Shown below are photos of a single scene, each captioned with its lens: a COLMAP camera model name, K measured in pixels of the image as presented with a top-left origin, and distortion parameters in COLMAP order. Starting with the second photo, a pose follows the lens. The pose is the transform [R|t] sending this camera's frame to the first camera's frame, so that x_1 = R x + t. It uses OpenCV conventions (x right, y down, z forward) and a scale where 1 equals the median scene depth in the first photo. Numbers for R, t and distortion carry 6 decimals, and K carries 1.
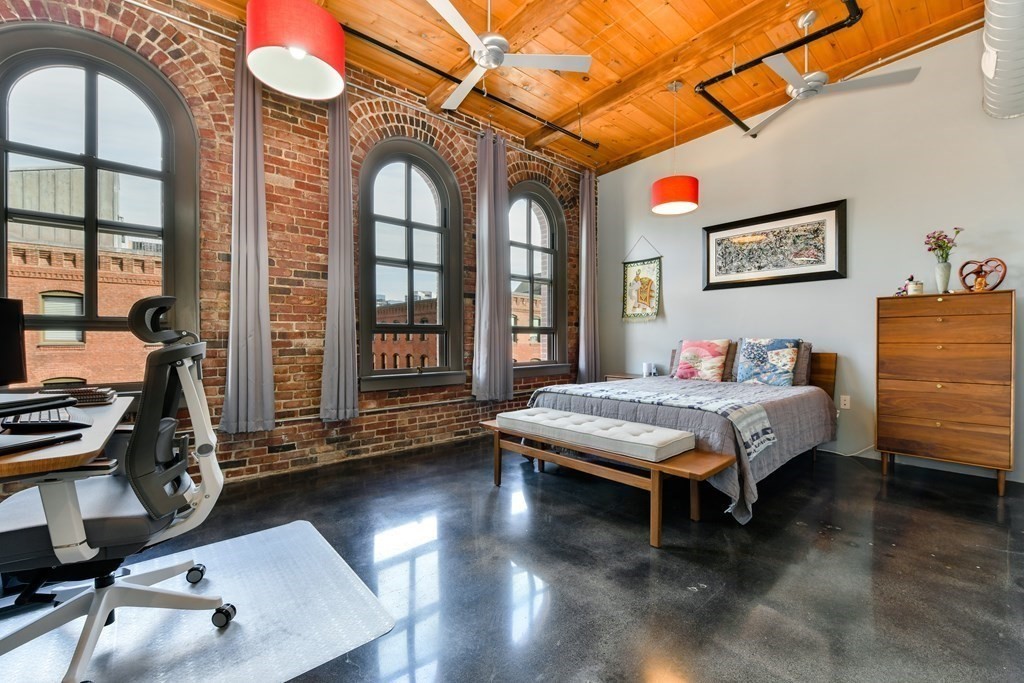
lens RADIAL K [[412.8, 0, 523.4], [0, 412.8, 339.3], [0, 0, 1]] dist [-0.000771, -0.002750]
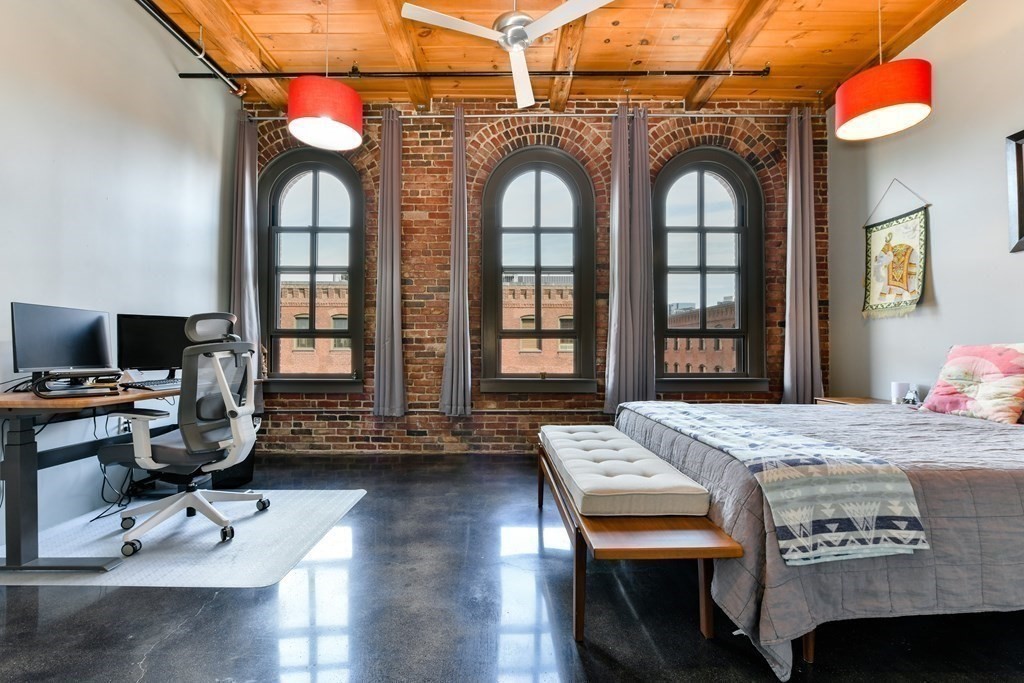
lens RADIAL K [[412.8, 0, 506.5], [0, 412.8, 341.8], [0, 0, 1]] dist [-0.000771, -0.002750]
pose [[0.754007, -0.009671, -0.656795, 0.343555], [-0.002699, 0.999838, -0.017821, 0.012268], [0.656861, 0.015210, 0.753858, 0.203268]]
